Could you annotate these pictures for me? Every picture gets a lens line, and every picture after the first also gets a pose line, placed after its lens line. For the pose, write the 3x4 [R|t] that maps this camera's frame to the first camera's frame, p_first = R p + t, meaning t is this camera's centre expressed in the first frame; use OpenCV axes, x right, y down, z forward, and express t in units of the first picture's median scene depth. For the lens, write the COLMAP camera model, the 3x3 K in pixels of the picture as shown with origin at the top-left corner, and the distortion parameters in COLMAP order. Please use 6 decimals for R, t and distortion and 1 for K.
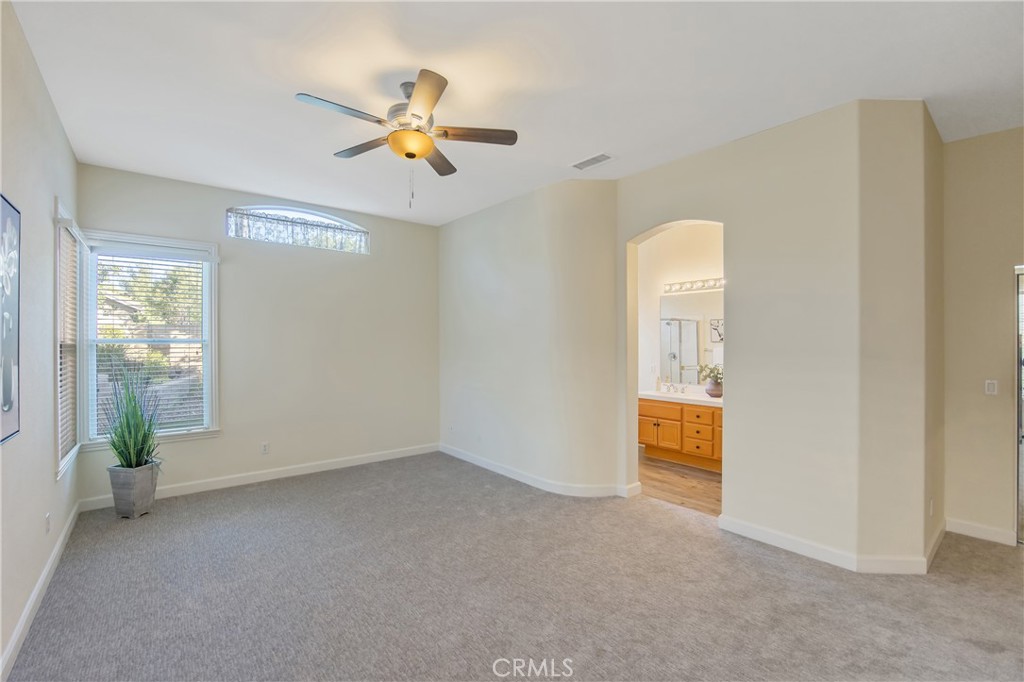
lens RADIAL K [[443.1, 0, 513.5], [0, 443.1, 339.2], [0, 0, 1]] dist [0.001919, 0.000059]
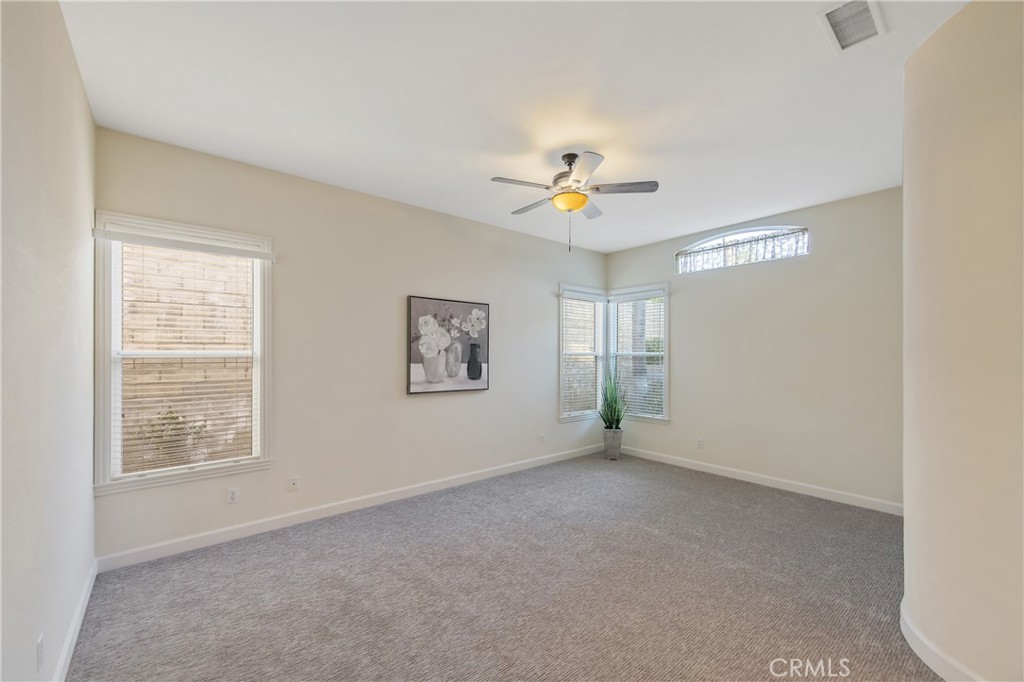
lens RADIAL K [[419.5, 0, 513.3], [0, 419.5, 350.0], [0, 0, 1]] dist [0.004856, -0.000116]
pose [[0.001495, -0.011687, -0.999931, 0.556909], [-0.003097, 0.999927, -0.011691, 0.008362], [0.999994, 0.003115, 0.001459, 0.477887]]
